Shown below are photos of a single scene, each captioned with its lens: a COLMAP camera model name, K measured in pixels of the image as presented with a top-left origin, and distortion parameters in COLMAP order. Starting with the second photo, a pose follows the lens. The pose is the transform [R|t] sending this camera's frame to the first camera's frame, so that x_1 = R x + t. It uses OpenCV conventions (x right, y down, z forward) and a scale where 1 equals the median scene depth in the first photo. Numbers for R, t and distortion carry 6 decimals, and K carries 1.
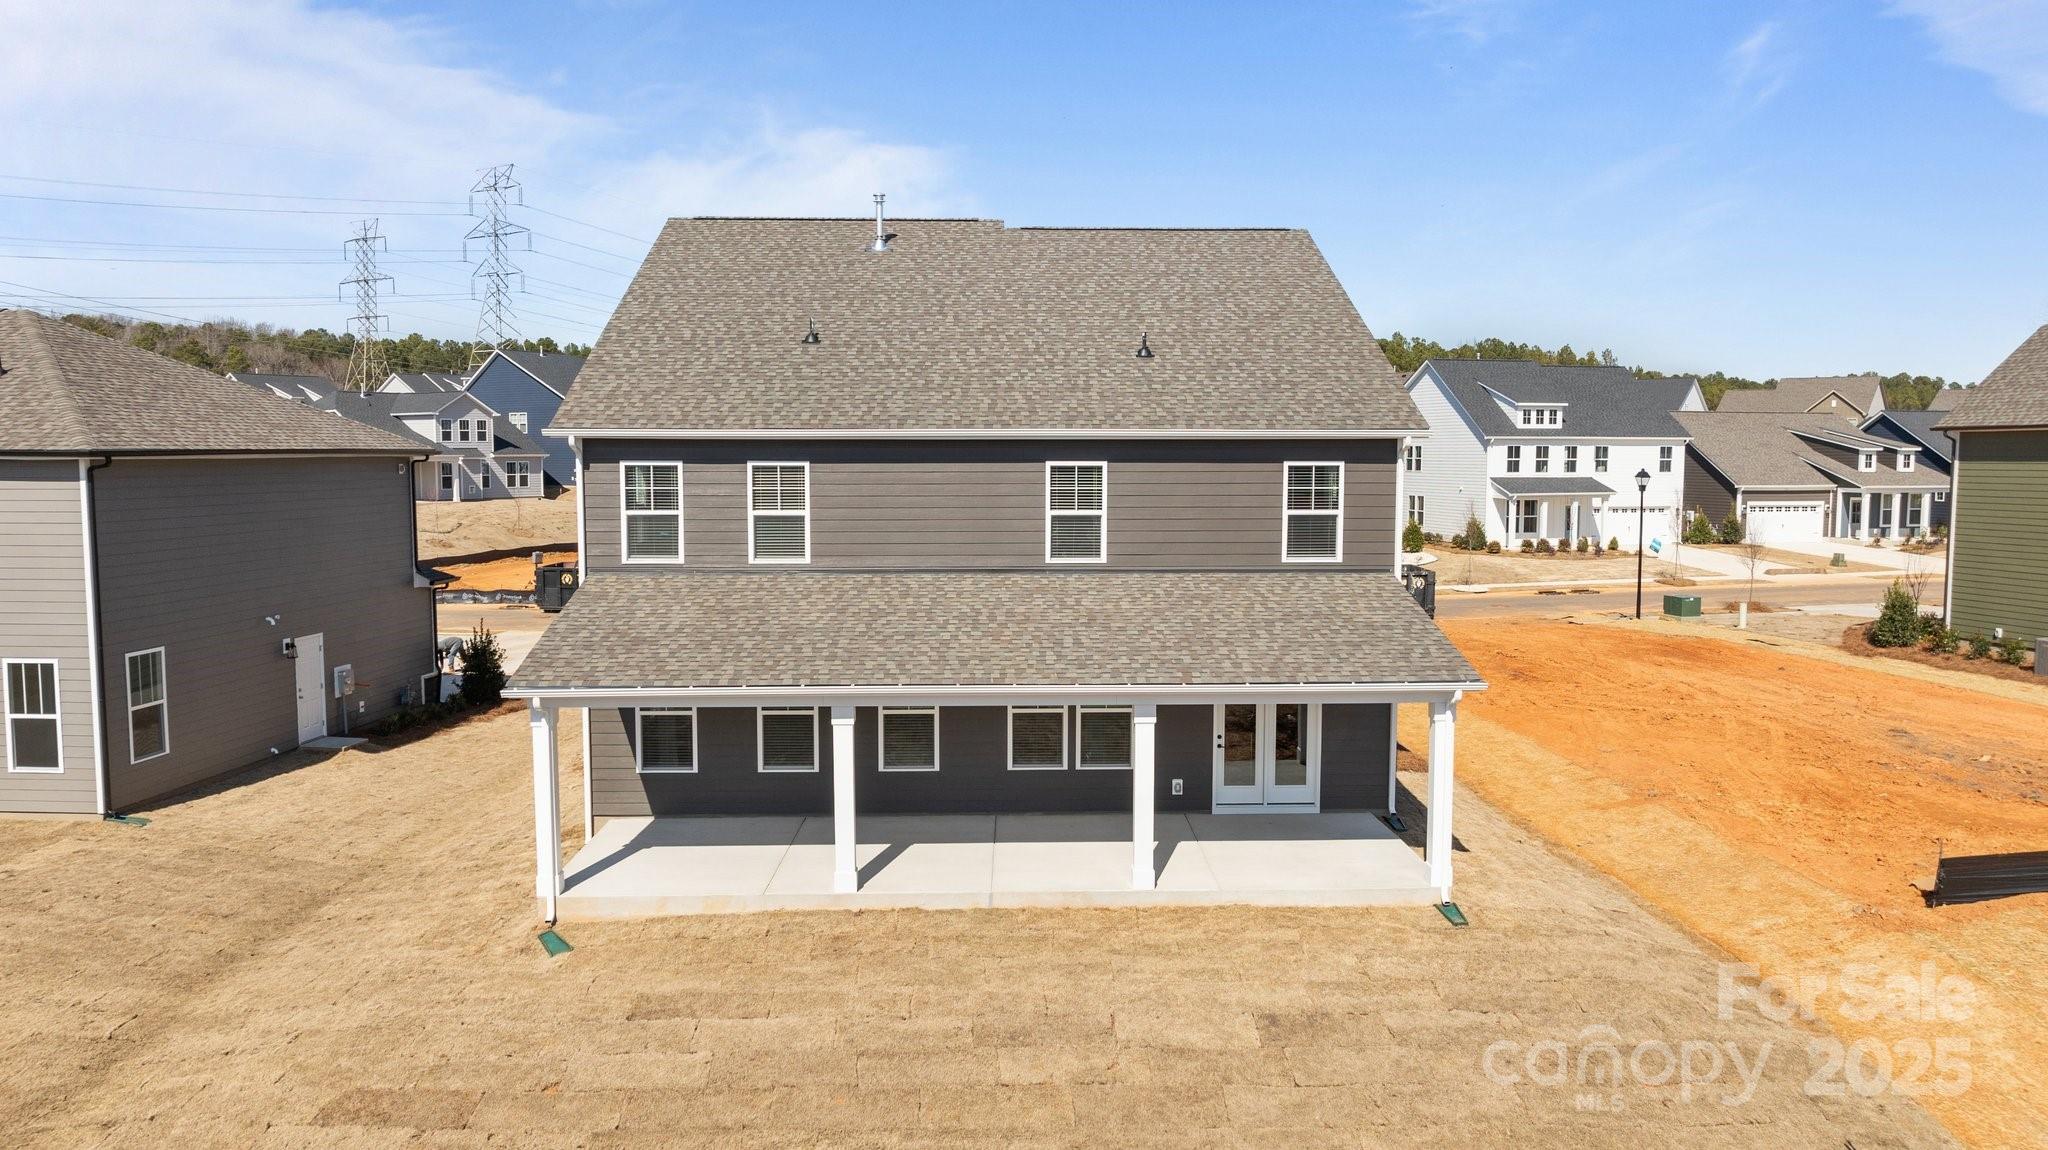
lens RADIAL K [[1457.9, 0, 1024.0], [0, 1457.9, 575.0], [0, 0, 1]] dist [-0.016971, 0.005453]
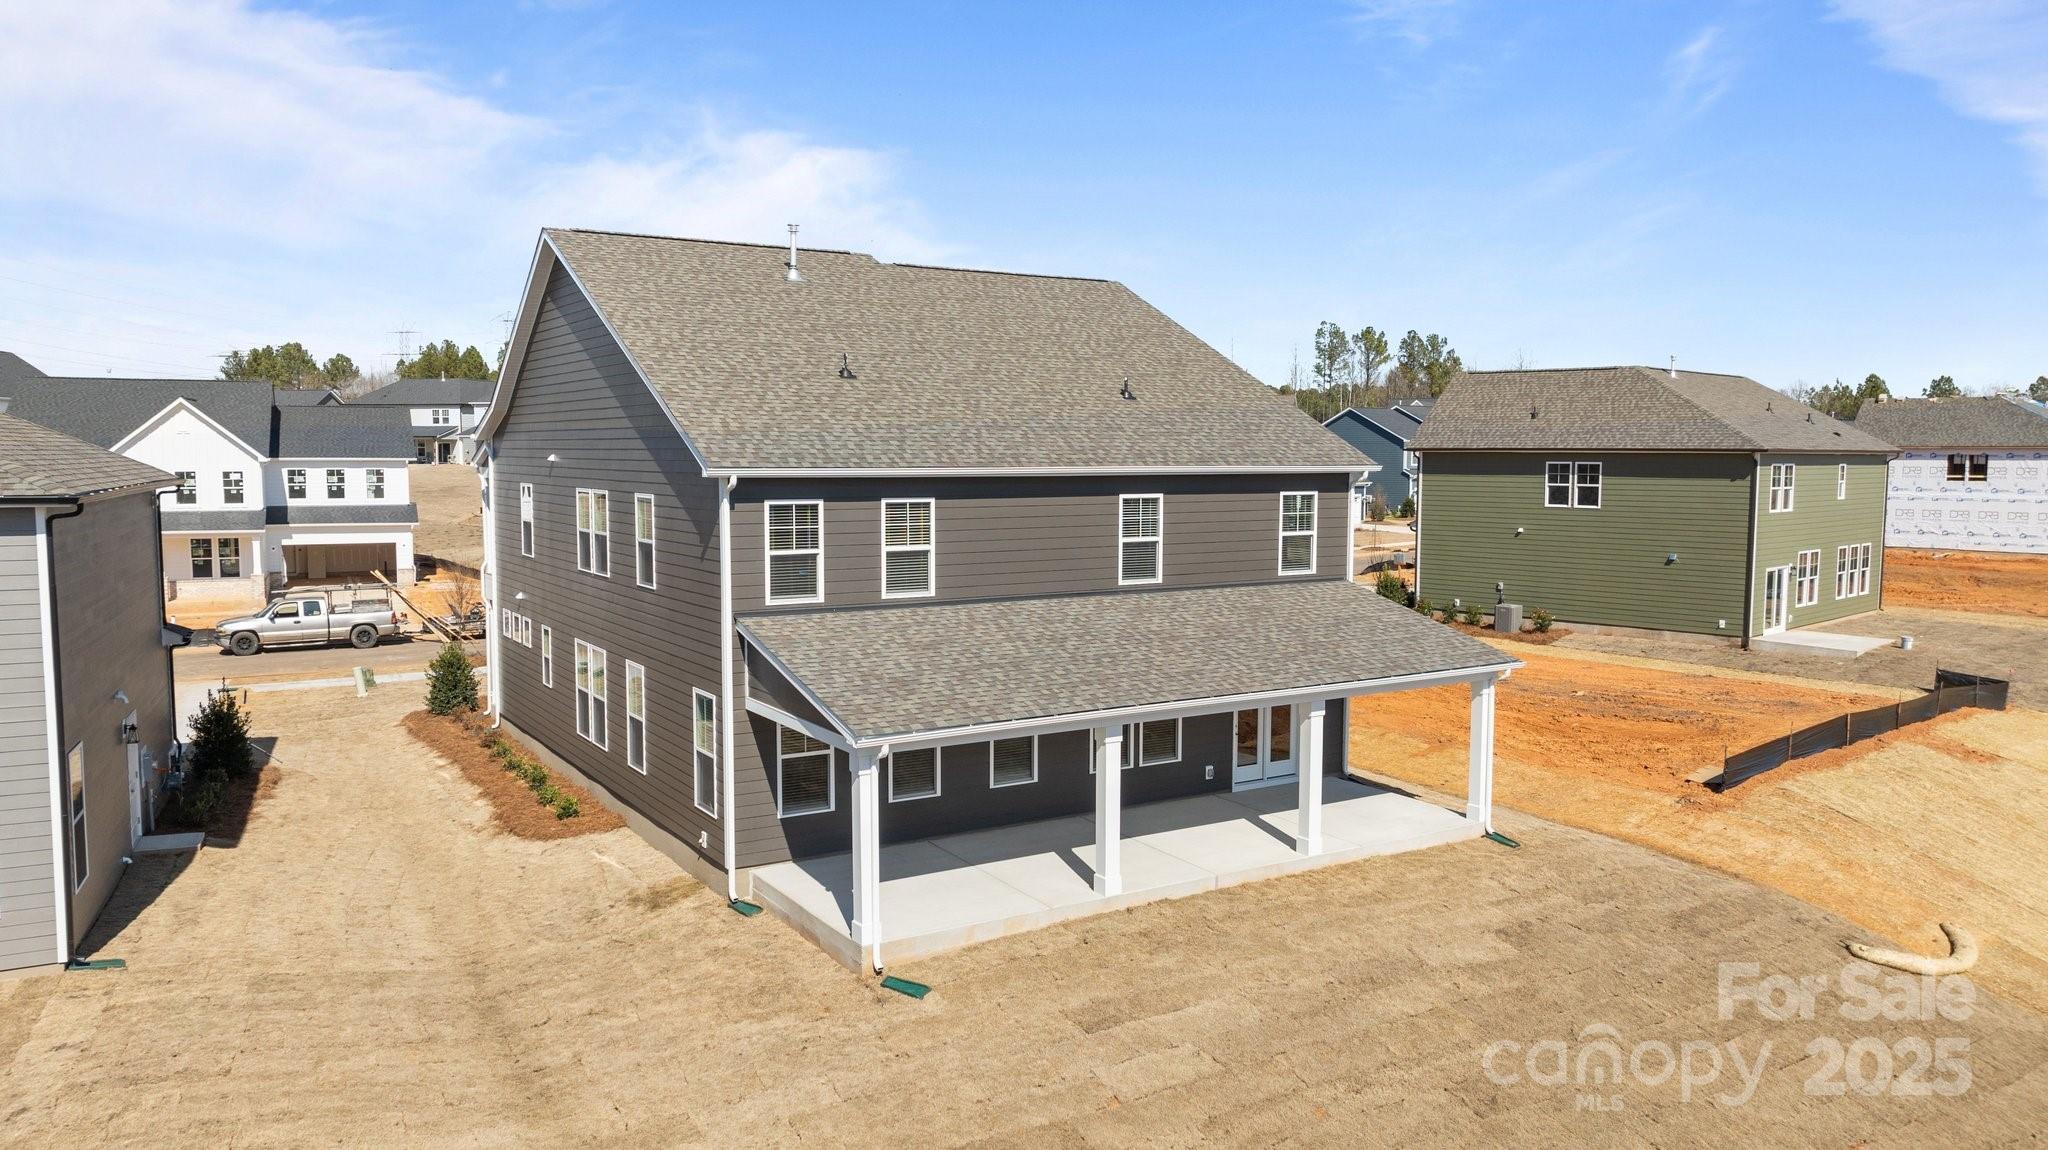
lens RADIAL K [[1390.0, 0, 983.9], [0, 1390.0, 569.8], [0, 0, 1]] dist [-0.026735, -0.000451]
pose [[0.878242, -0.038779, 0.476642, -0.598718], [0.054558, 0.998324, -0.019304, -0.005582], [-0.475095, 0.042958, 0.878886, 0.119379]]
